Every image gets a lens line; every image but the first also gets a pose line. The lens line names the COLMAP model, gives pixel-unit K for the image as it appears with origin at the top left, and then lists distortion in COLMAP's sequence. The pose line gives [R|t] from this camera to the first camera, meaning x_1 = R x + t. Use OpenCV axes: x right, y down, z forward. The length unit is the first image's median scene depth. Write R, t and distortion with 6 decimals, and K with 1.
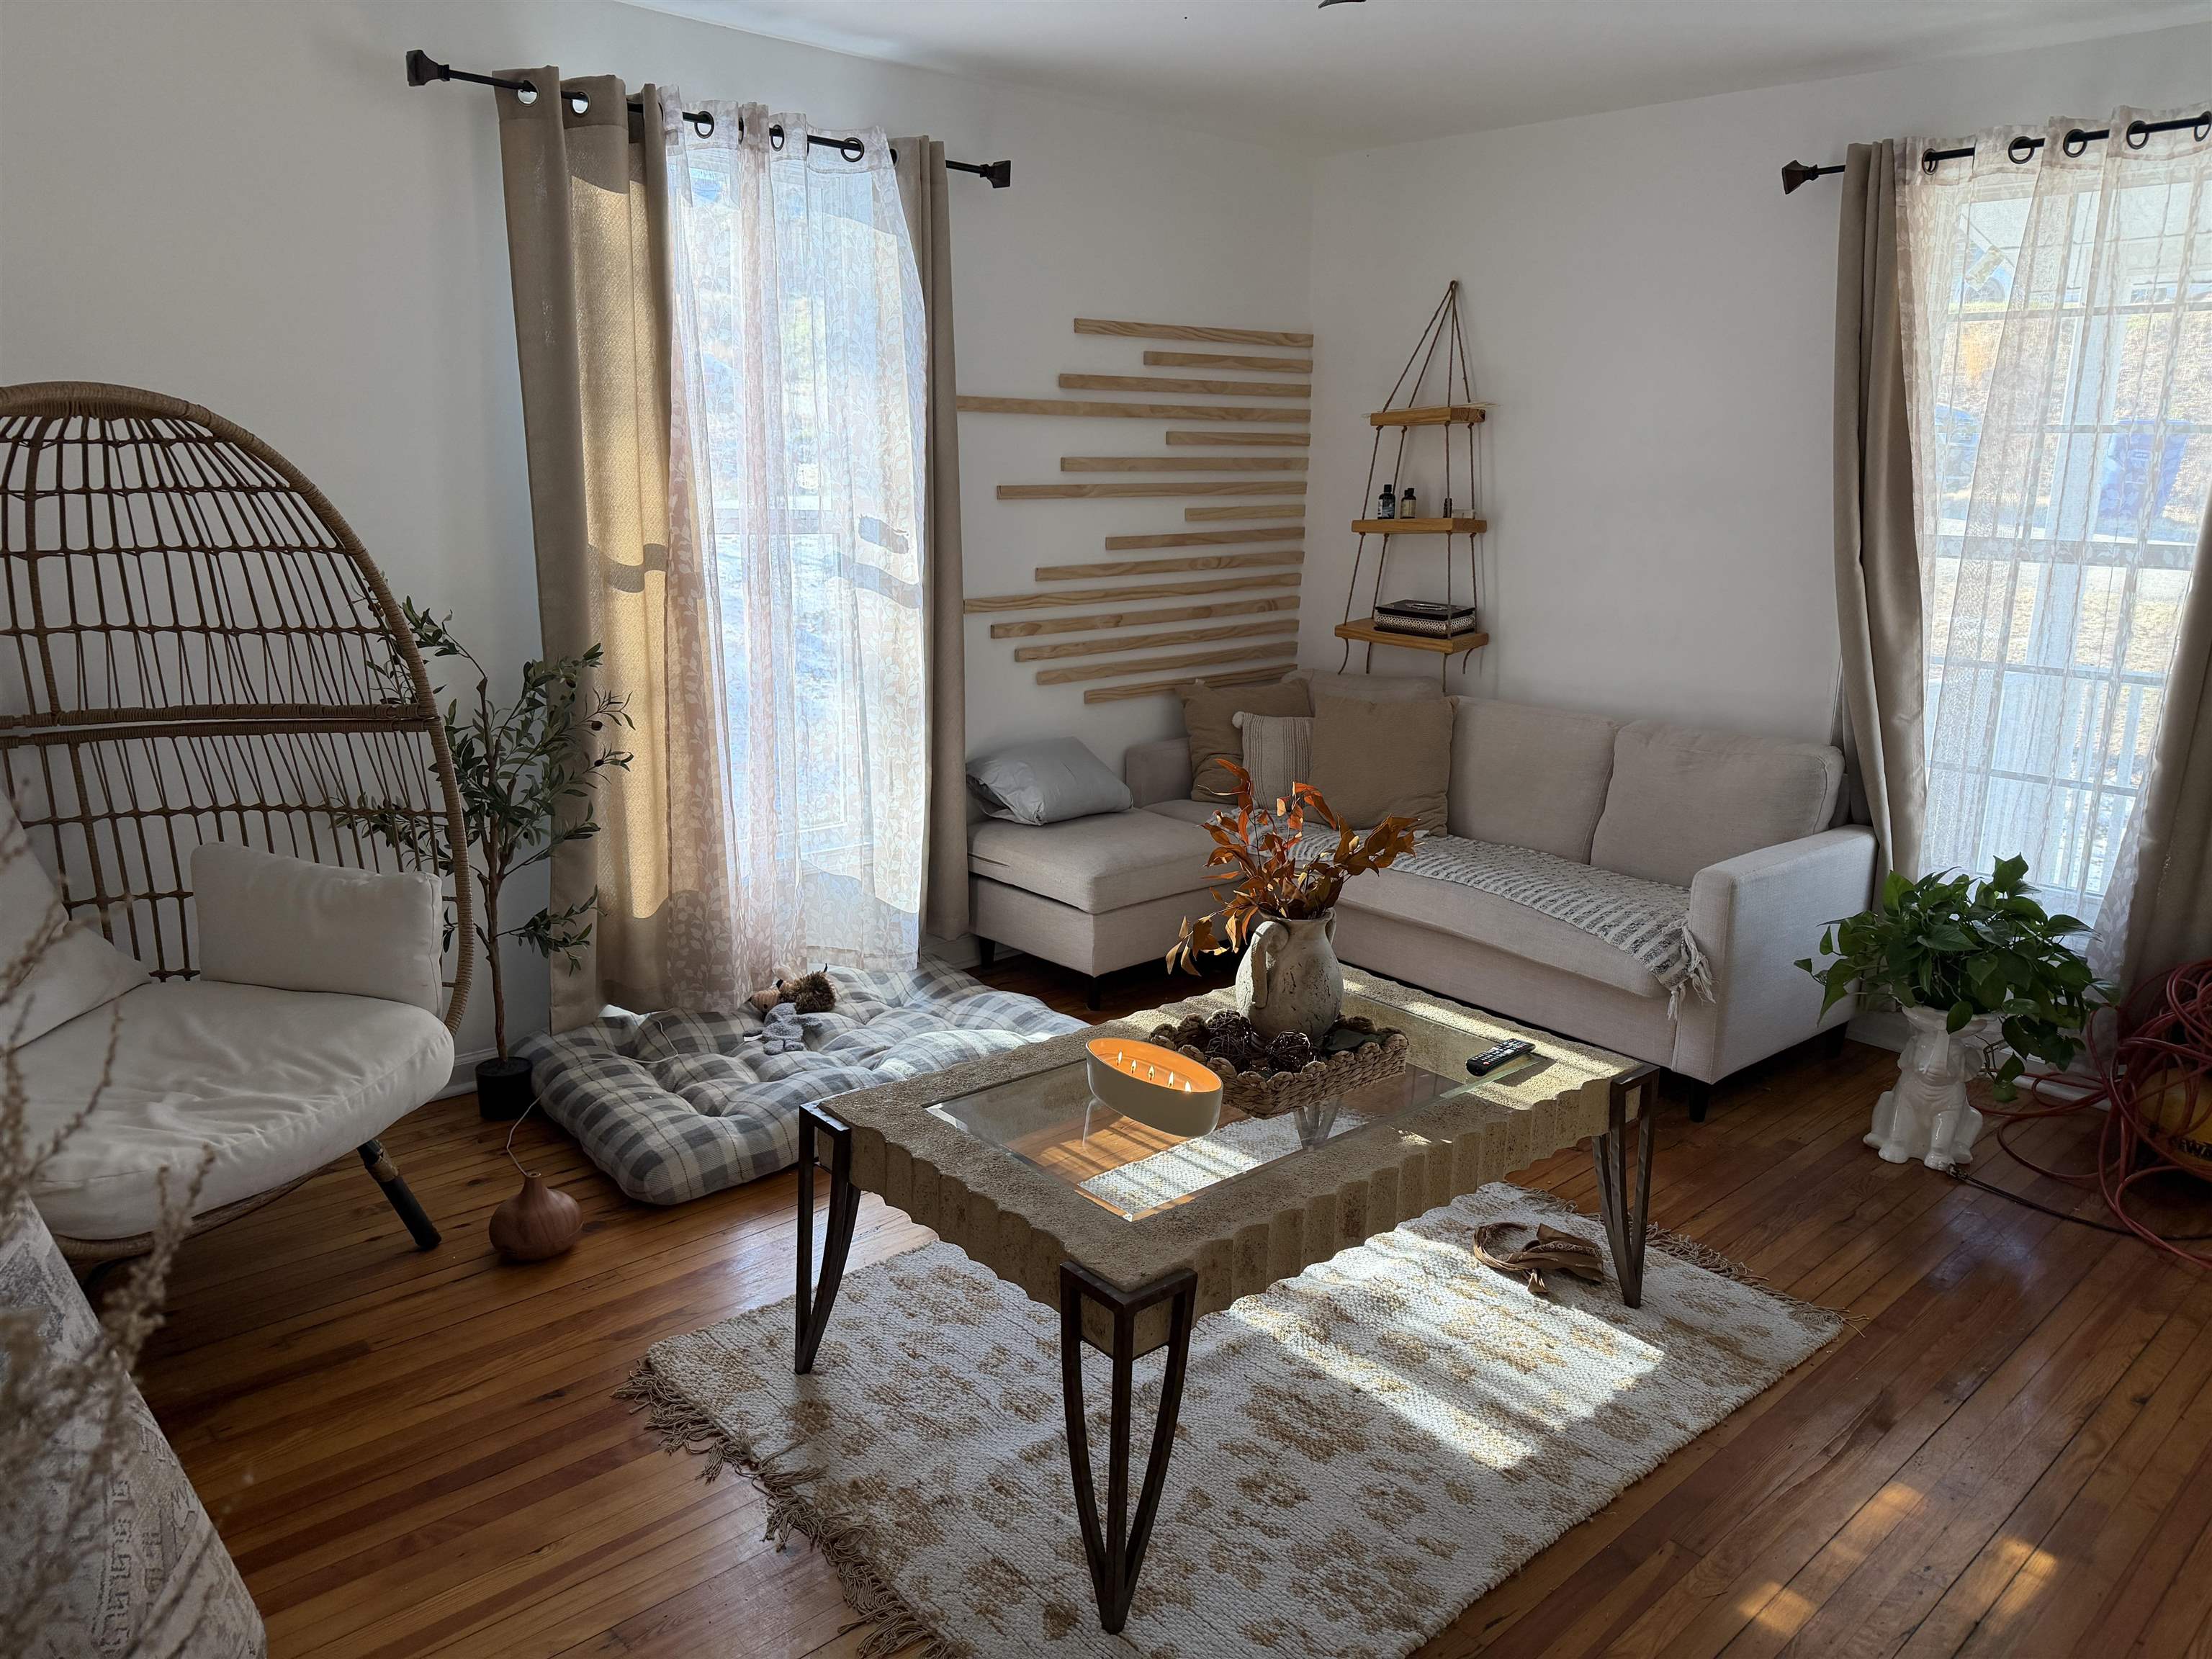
lens RADIAL K [[1528.4, 0, 1121.5], [0, 1528.4, 834.3], [0, 0, 1]] dist [0.158976, -0.337102]
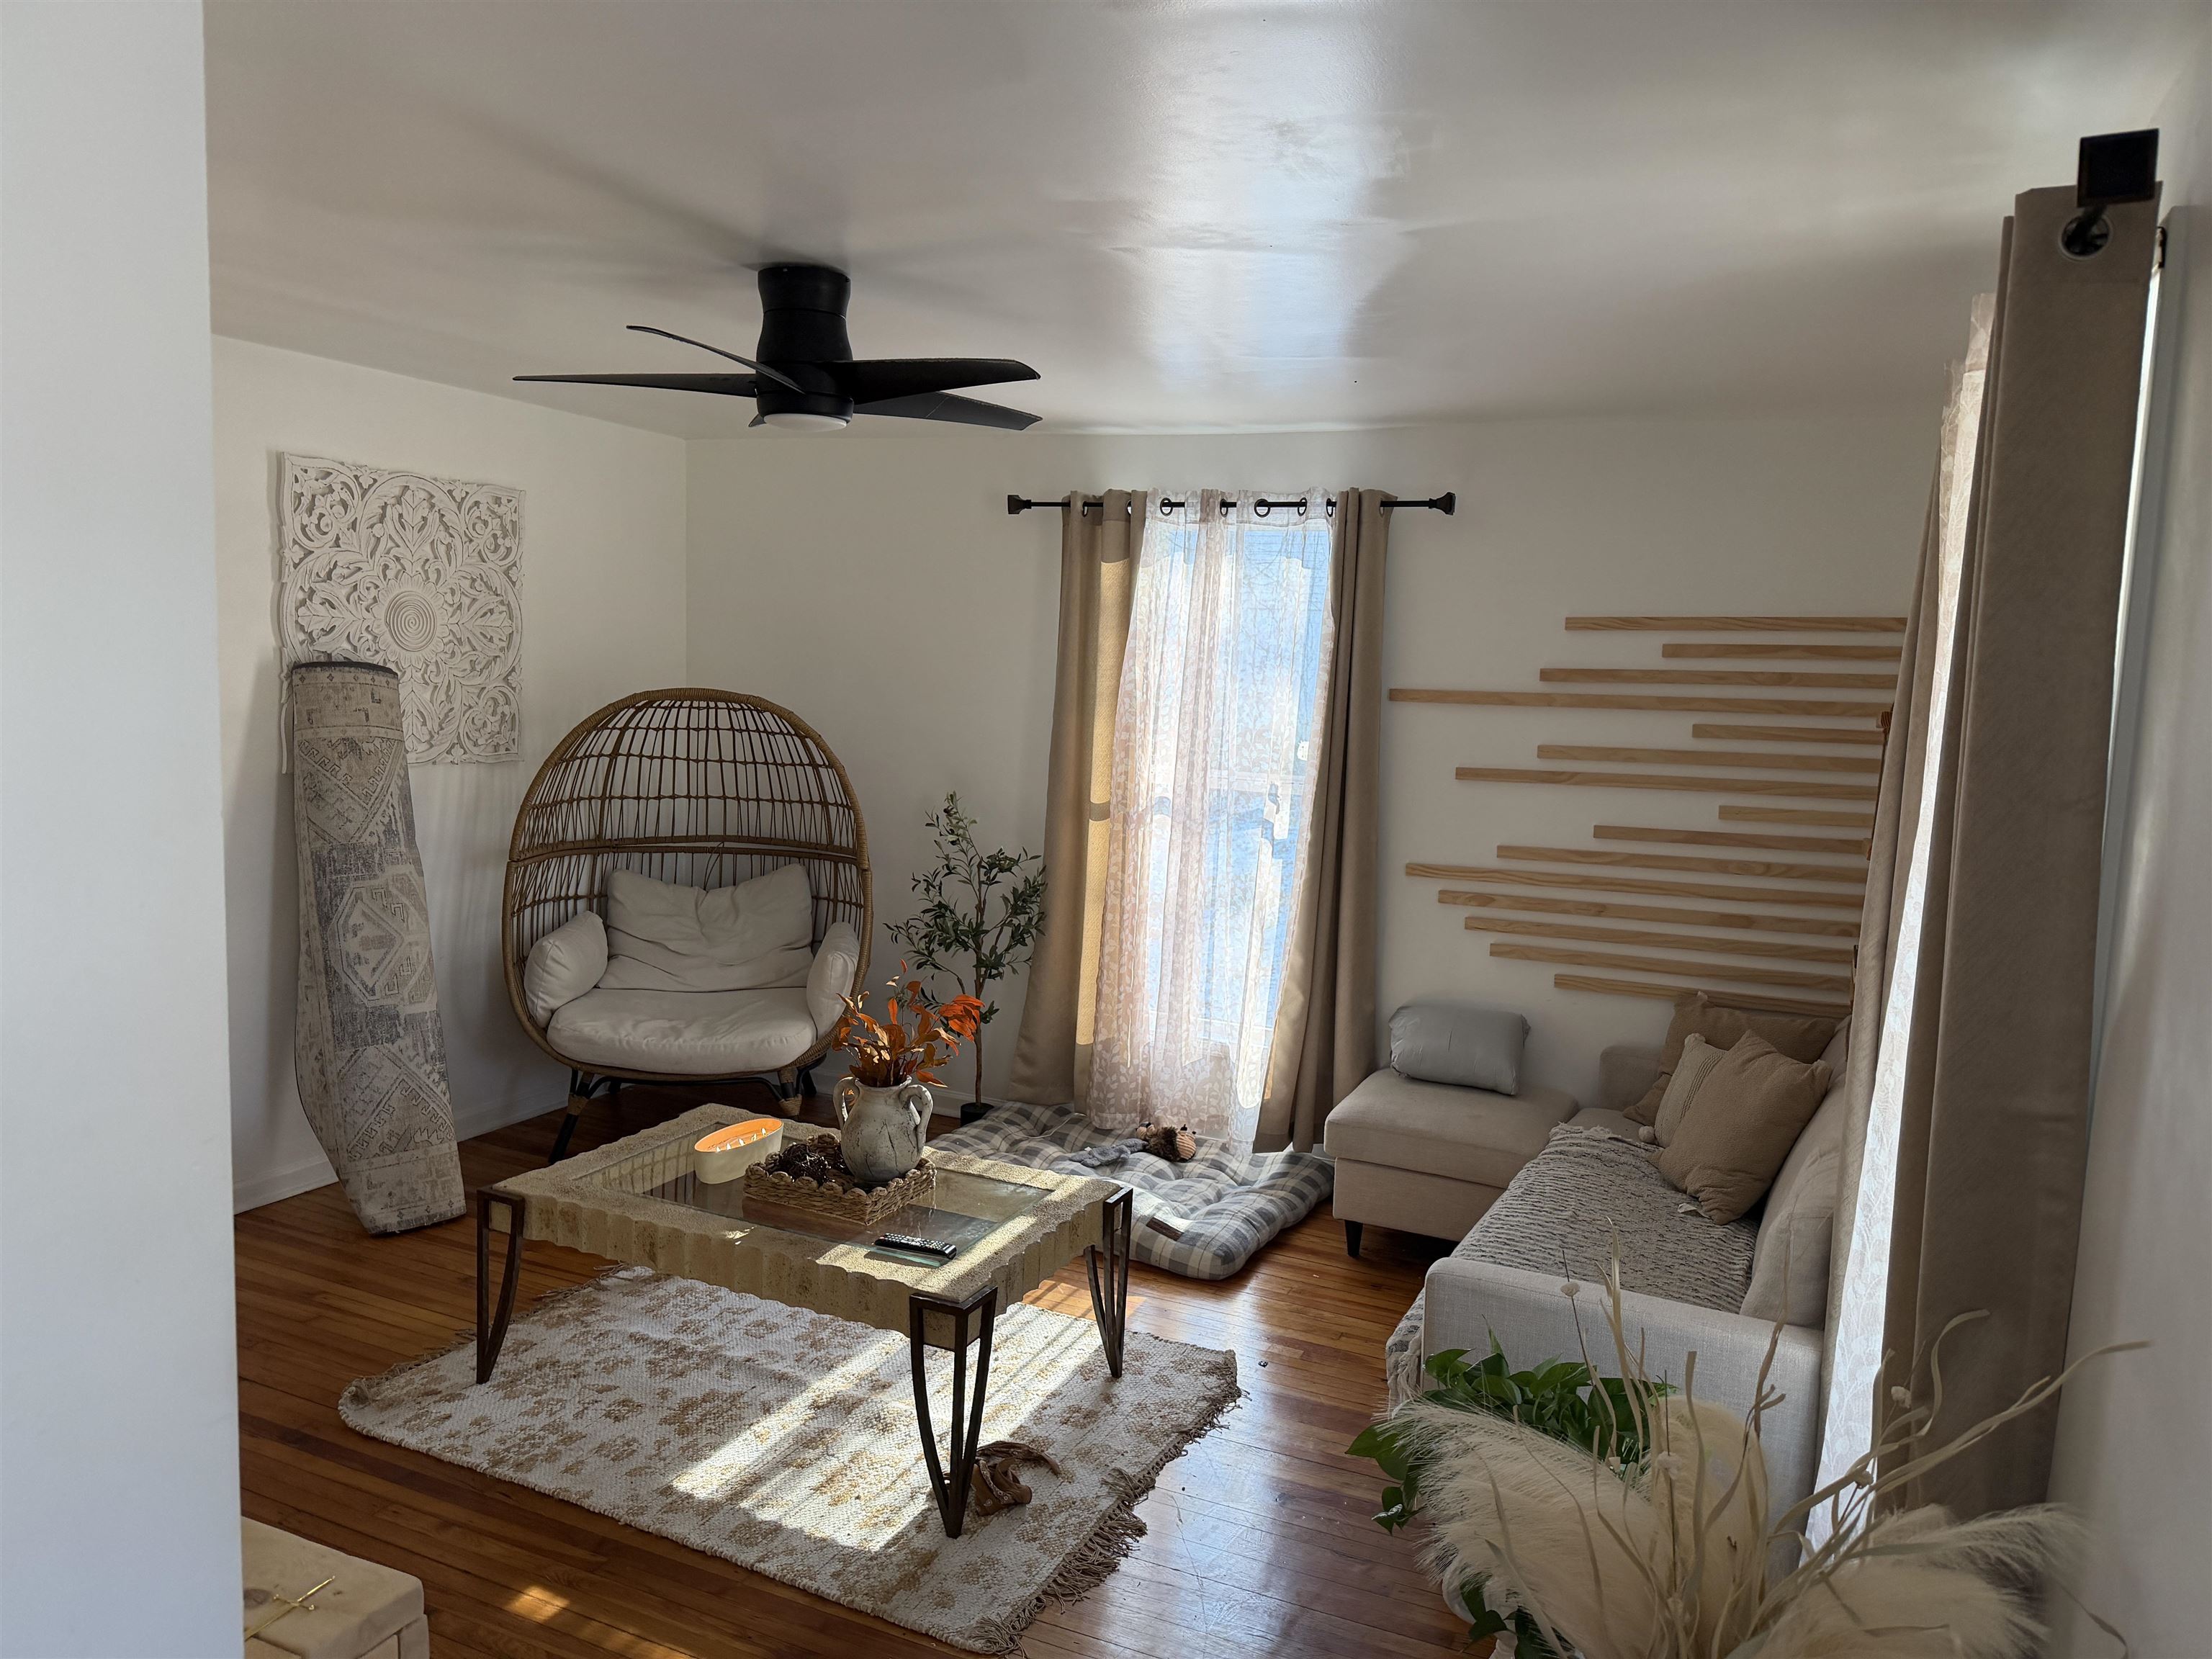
lens RADIAL K [[1528.4, 0, 1121.5], [0, 1528.4, 834.3], [0, 0, 1]] dist [0.158976, -0.337102]
pose [[0.393462, 0.102515, -0.913607, 0.884578], [-0.242737, 0.970083, 0.004313, -0.135203], [0.886717, 0.220069, 0.406574, 0.377805]]
